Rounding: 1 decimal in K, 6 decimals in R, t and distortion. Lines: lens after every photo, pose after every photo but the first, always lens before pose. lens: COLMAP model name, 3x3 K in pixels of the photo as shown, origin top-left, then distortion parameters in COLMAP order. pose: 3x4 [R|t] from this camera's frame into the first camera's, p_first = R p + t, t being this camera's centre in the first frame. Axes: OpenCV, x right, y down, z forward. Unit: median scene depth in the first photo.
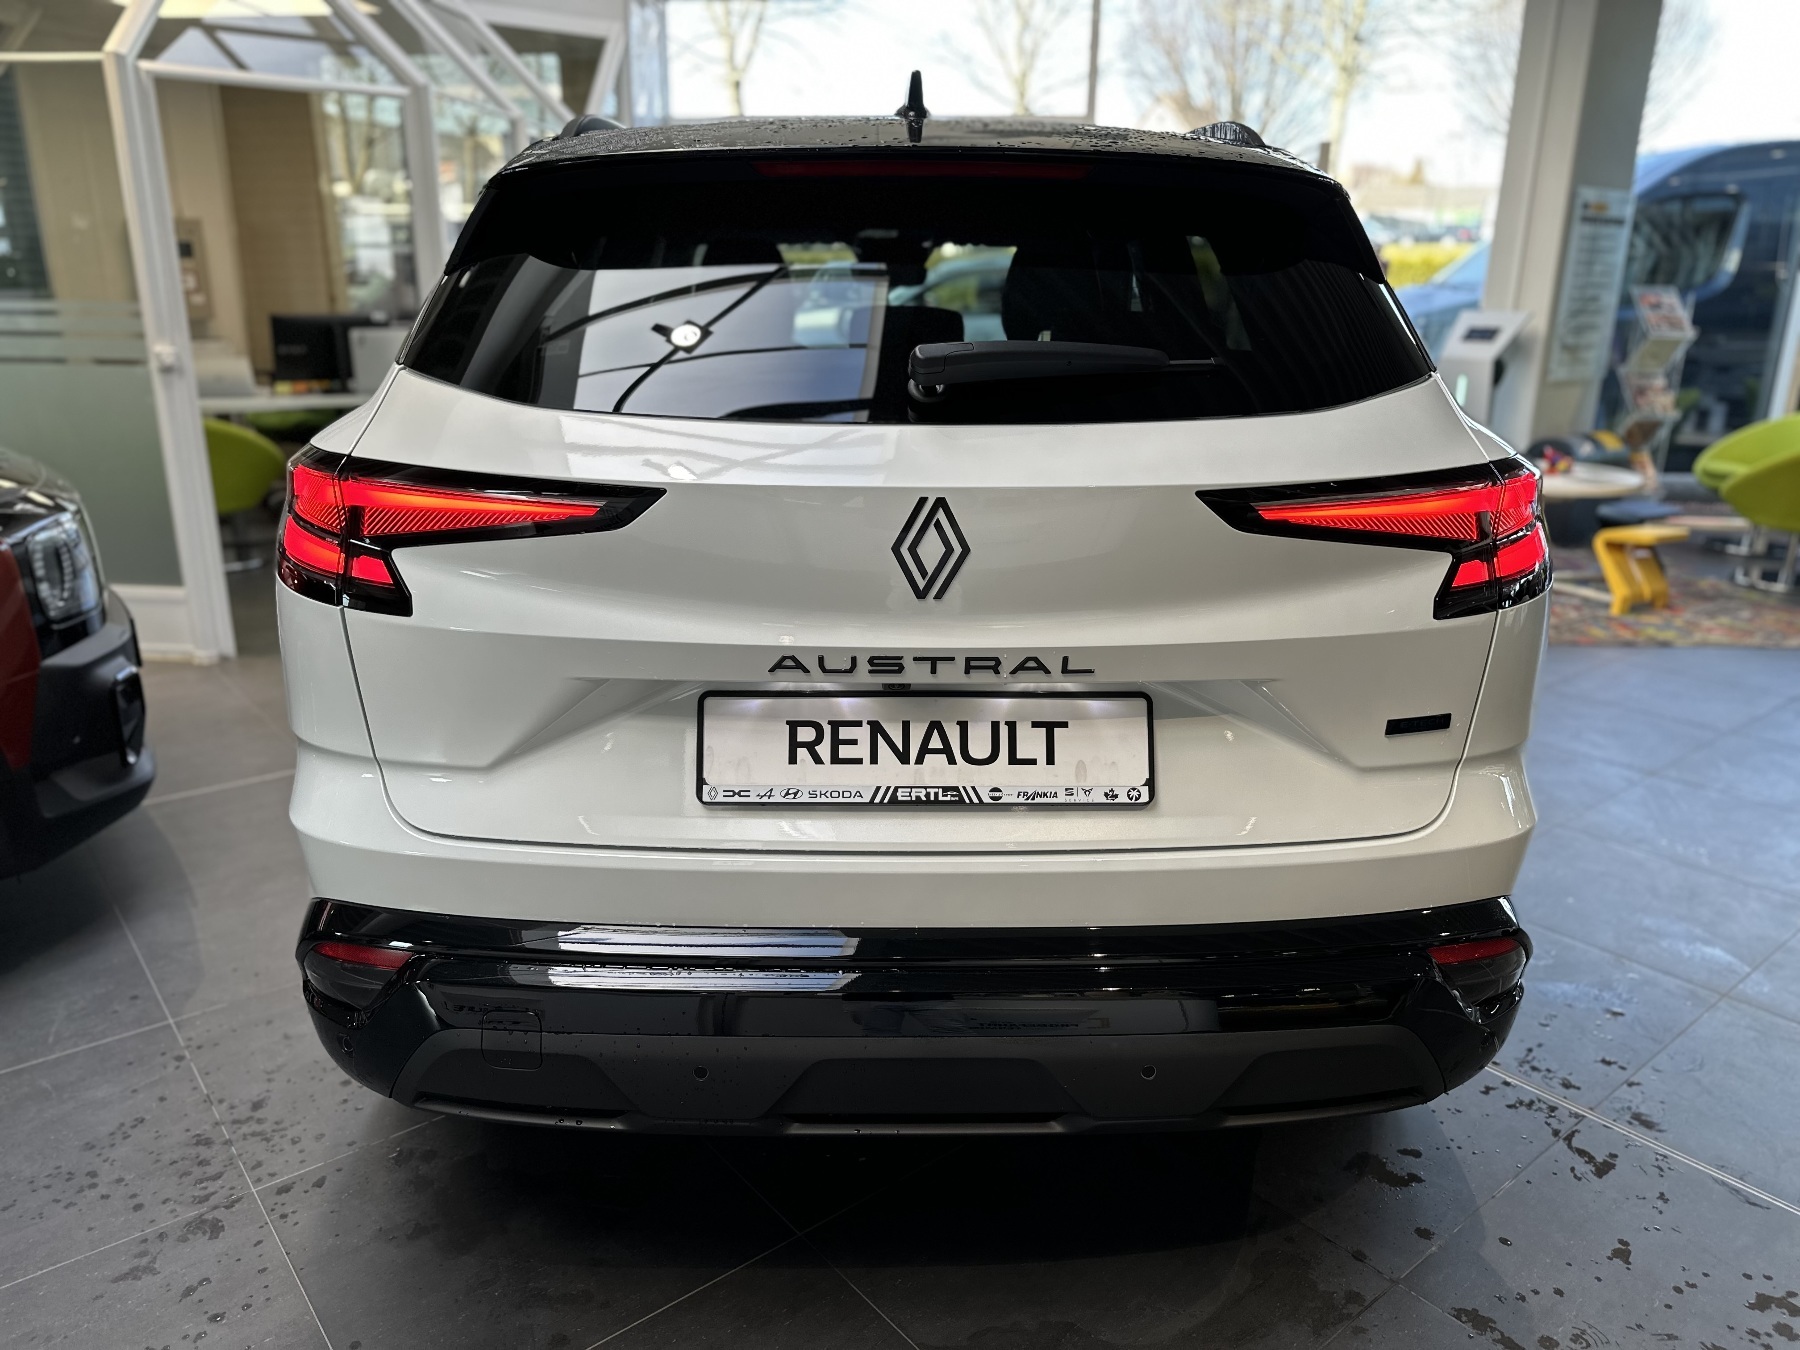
lens RADIAL K [[1277.3, 0, 900.0], [0, 1277.3, 675.0], [0, 0, 1]] dist [0.169397, -0.406609]
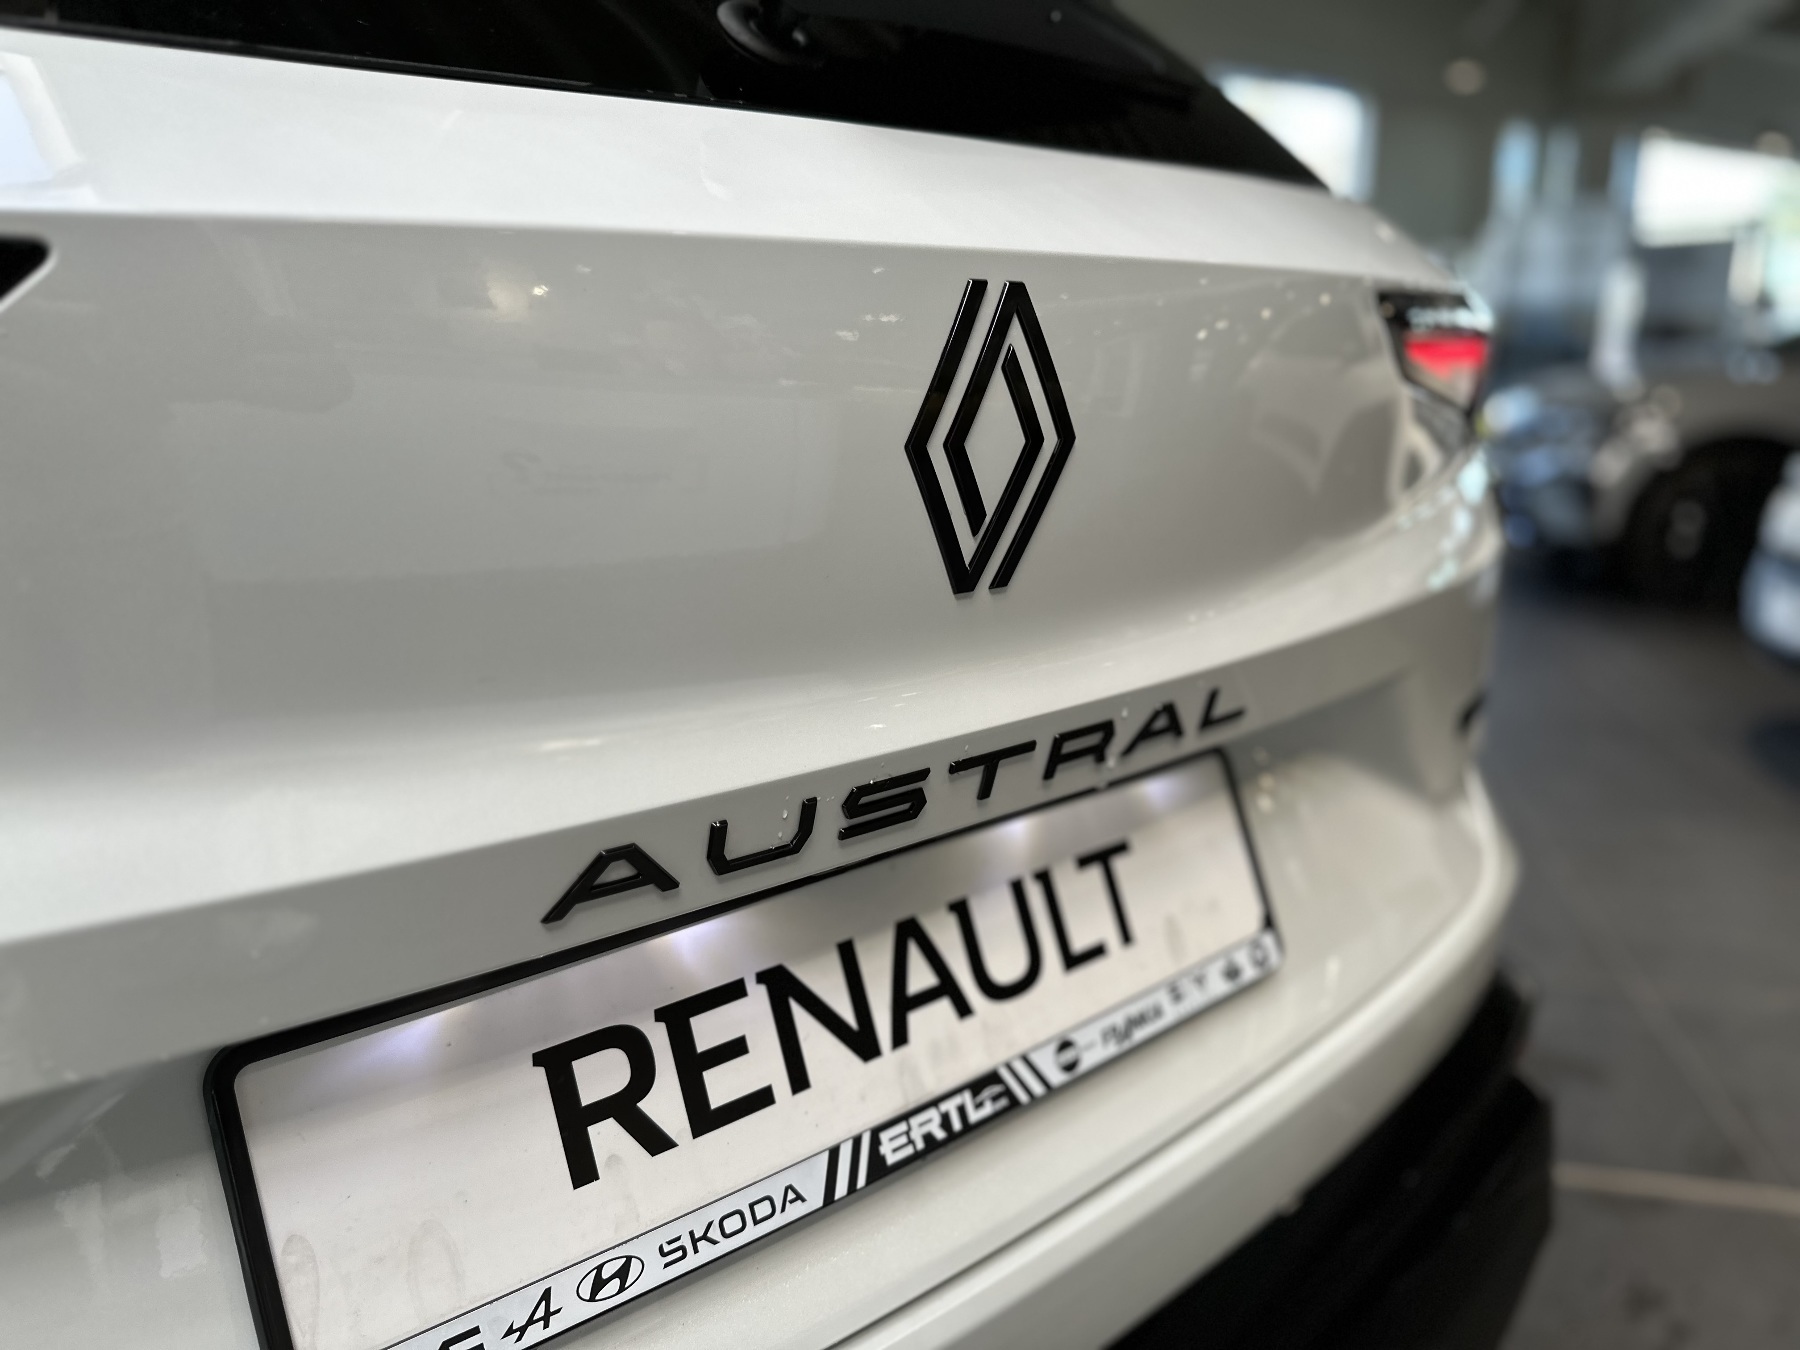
lens RADIAL K [[1277.3, 0, 900.0], [0, 1277.3, 675.0], [0, 0, 1]] dist [0.169397, -0.406609]
pose [[0.781757, -0.164694, 0.601442, -0.195184], [0.188969, 0.981709, 0.023199, -0.045898], [-0.594262, 0.095518, 0.798580, 0.687434]]
